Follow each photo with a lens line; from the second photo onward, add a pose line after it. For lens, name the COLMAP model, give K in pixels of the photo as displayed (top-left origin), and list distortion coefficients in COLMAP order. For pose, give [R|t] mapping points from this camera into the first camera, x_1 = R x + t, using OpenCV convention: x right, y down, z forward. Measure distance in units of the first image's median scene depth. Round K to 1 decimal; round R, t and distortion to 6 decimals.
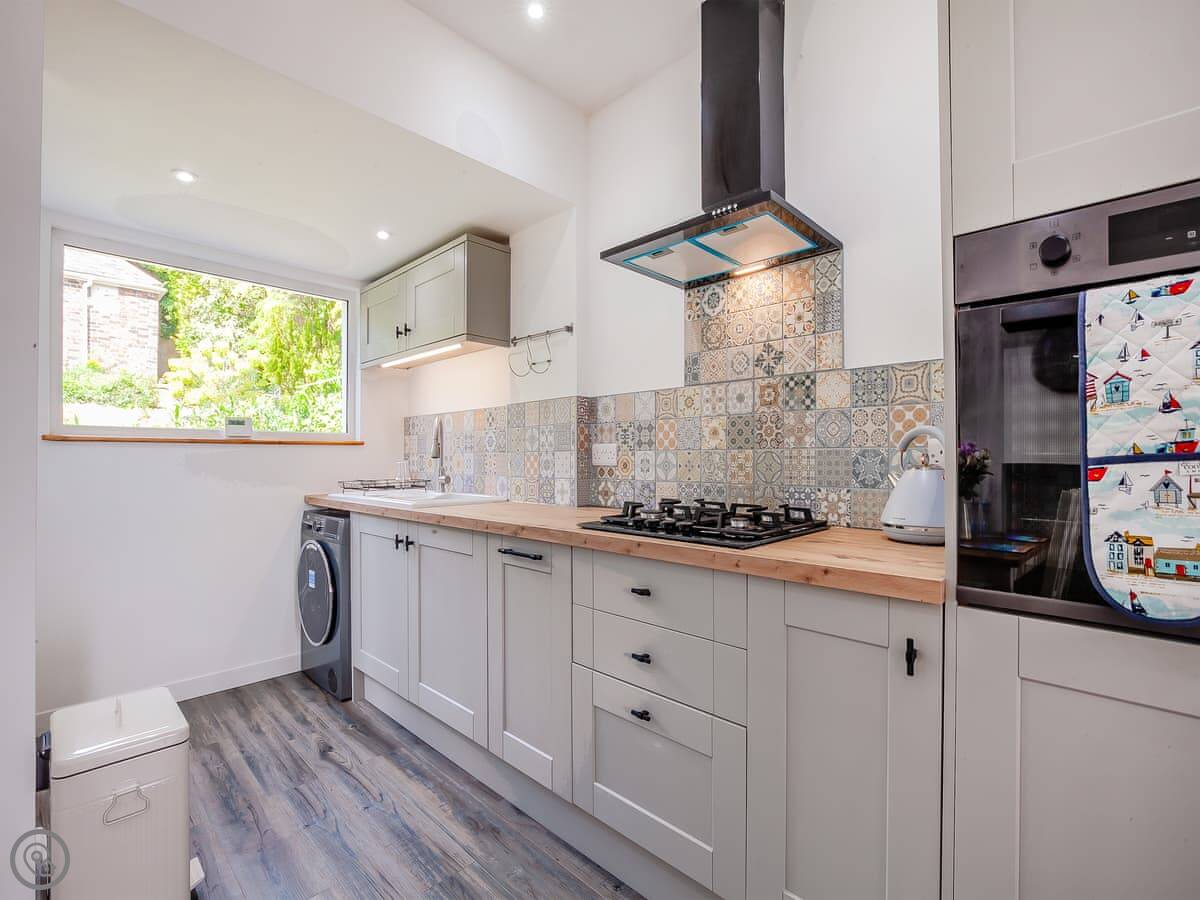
lens RADIAL K [[549.7, 0, 600.0], [0, 549.7, 450.0], [0, 0, 1]] dist [-0.003333, -0.000218]
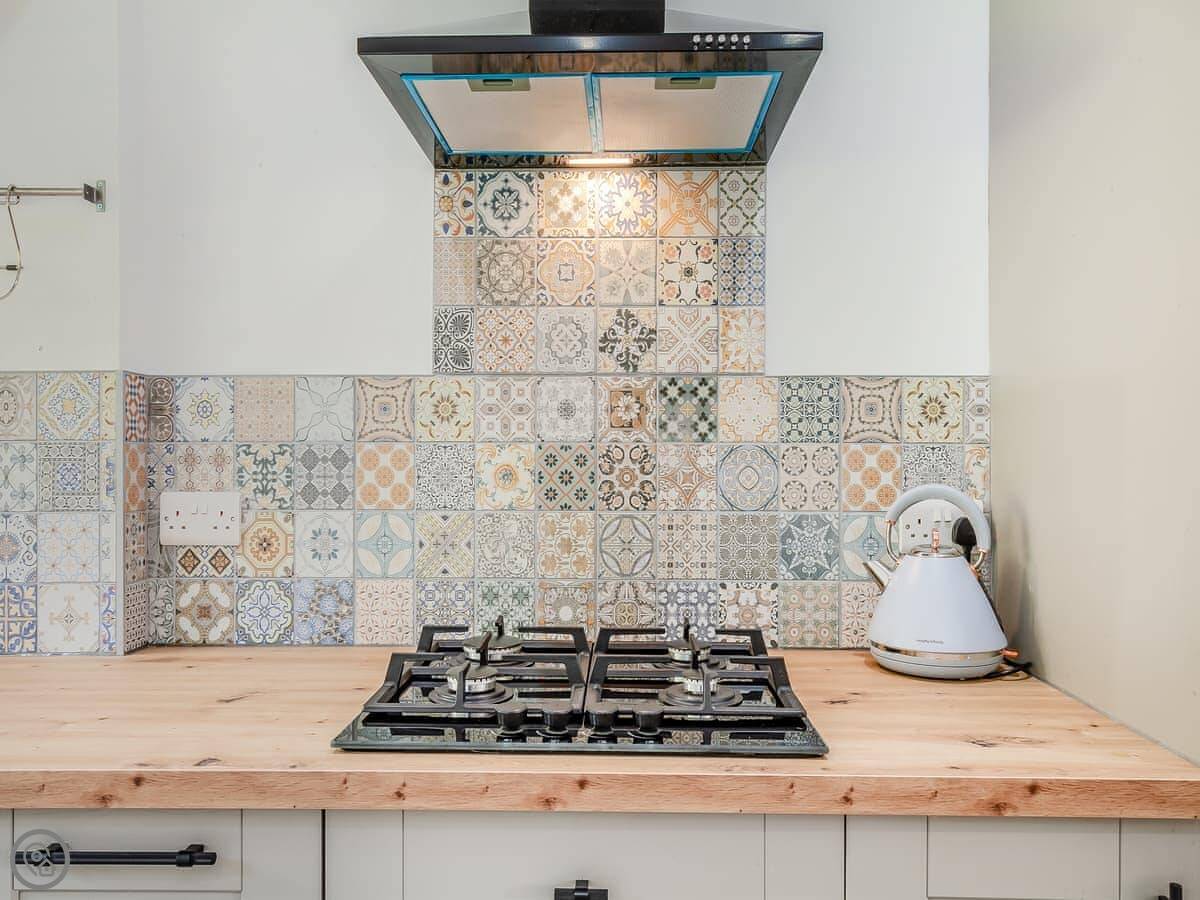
lens RADIAL K [[898.8, 0, 597.0], [0, 898.8, 451.4], [0, 0, 1]] dist [0.008284, 0.003252]
pose [[0.734099, 0.003667, 0.679033, -0.293685], [-0.012157, 0.999896, 0.007743, -0.064290], [-0.678934, -0.013939, 0.734067, 0.381094]]
